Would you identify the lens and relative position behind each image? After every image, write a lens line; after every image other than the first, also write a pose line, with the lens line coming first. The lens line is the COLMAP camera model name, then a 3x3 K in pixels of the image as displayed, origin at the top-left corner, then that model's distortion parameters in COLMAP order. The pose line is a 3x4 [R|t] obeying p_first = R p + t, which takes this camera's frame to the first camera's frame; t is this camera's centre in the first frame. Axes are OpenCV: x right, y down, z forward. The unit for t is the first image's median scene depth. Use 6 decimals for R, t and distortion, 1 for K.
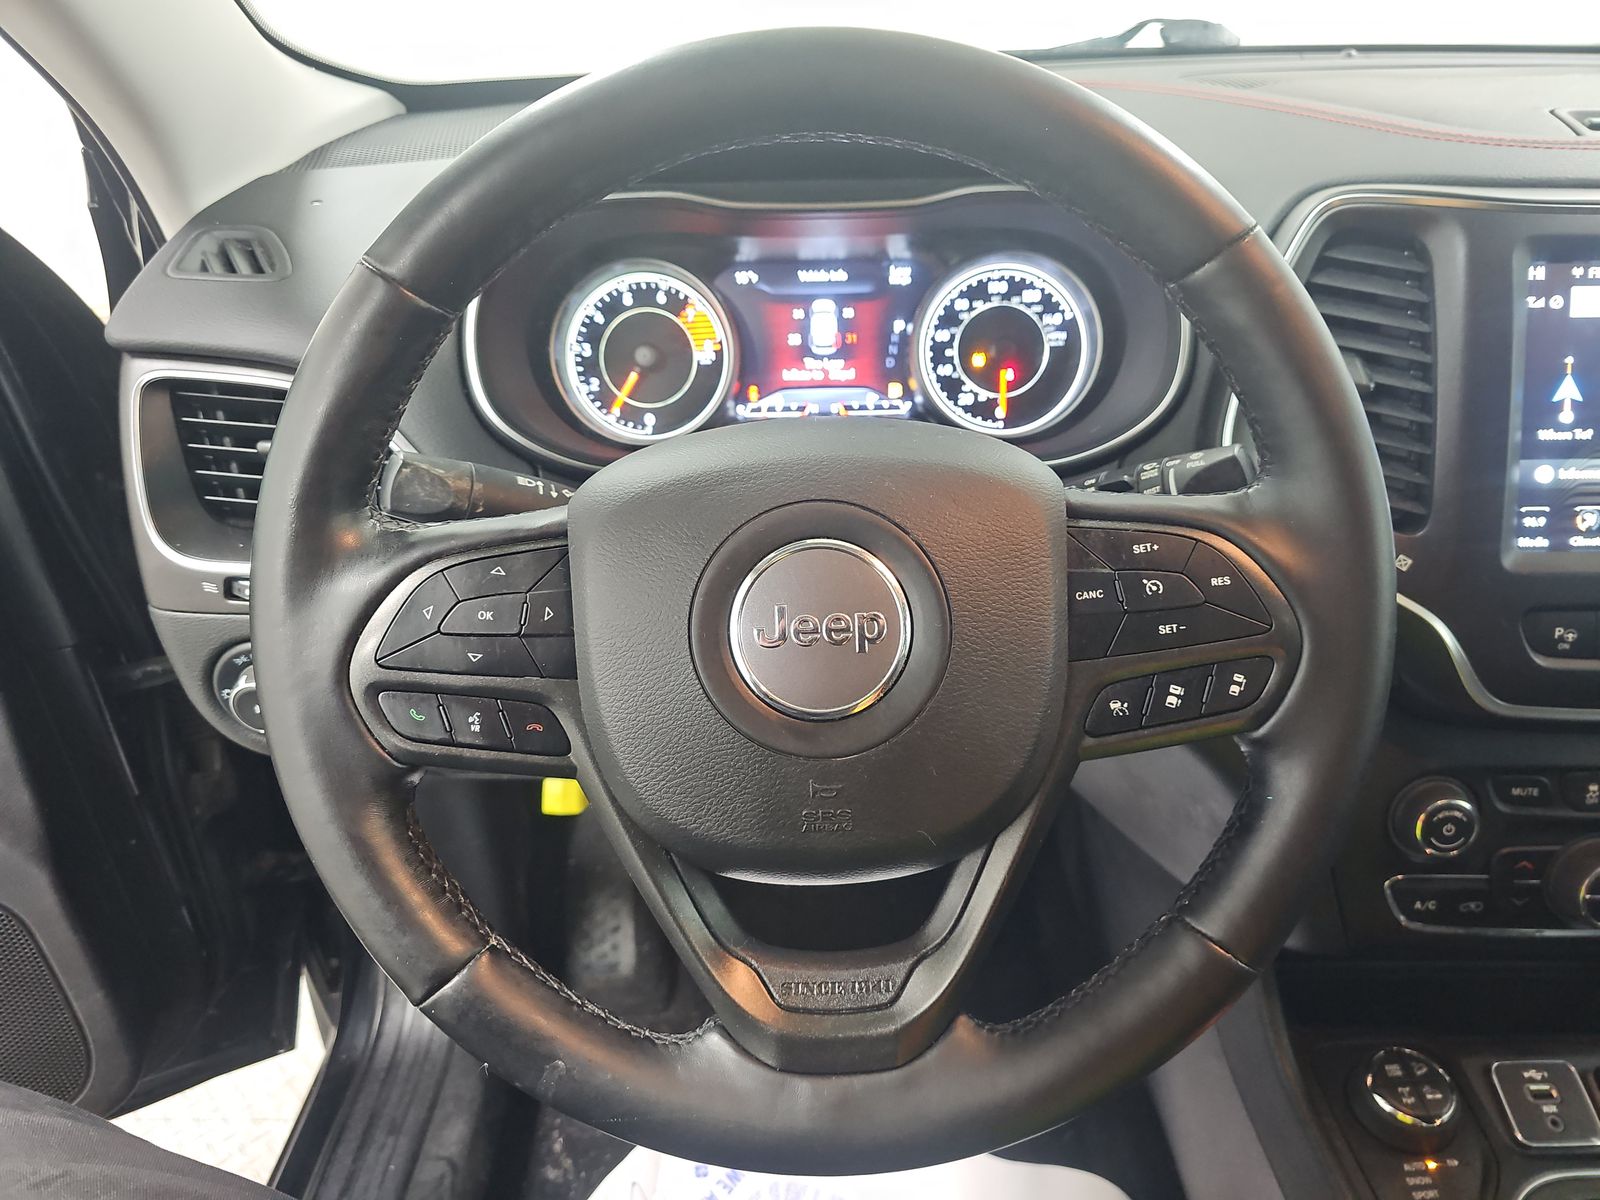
lens RADIAL K [[1074.1, 0, 797.5], [0, 1074.1, 603.1], [0, 0, 1]] dist [0.022181, -0.023167]
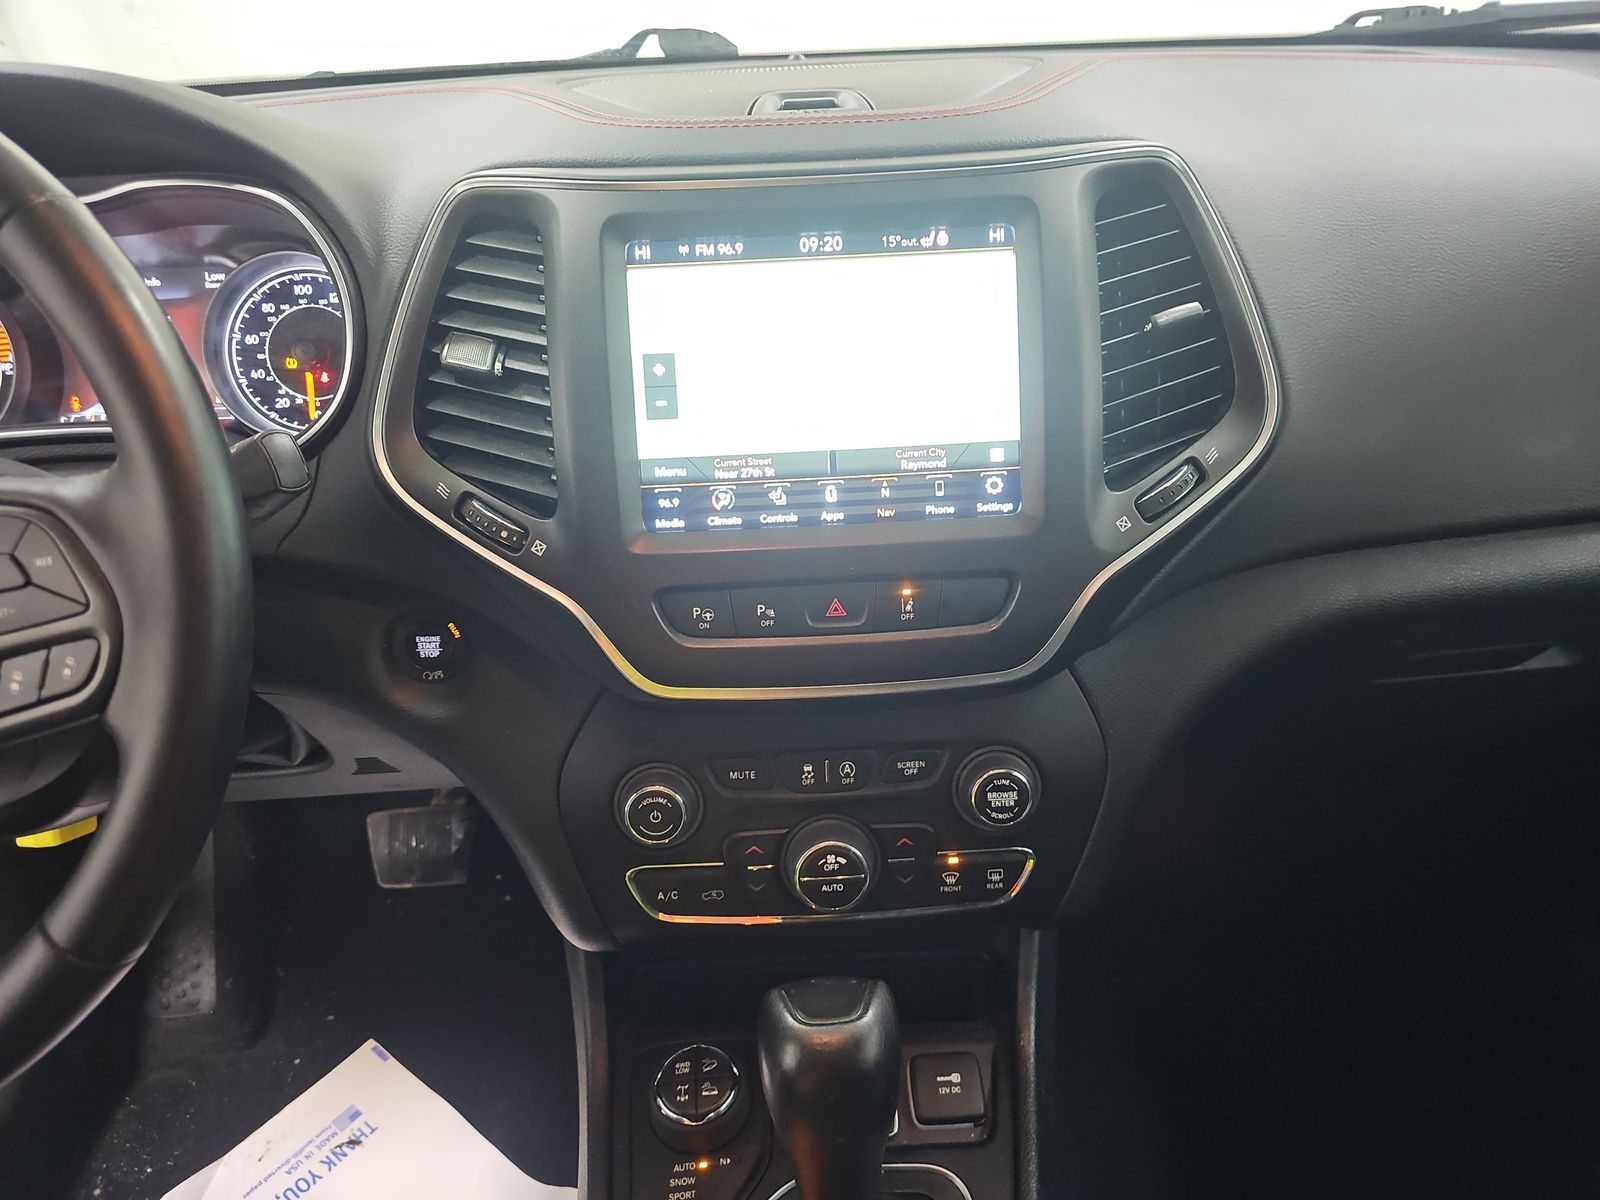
lens RADIAL K [[1074.1, 0, 799.4], [0, 1074.1, 592.7], [0, 0, 1]] dist [0.022181, -0.023167]
pose [[0.998653, -0.038863, 0.034367, 0.595435], [0.039952, 0.998702, -0.031597, 0.034265], [-0.033094, 0.032928, 0.998910, 0.004368]]
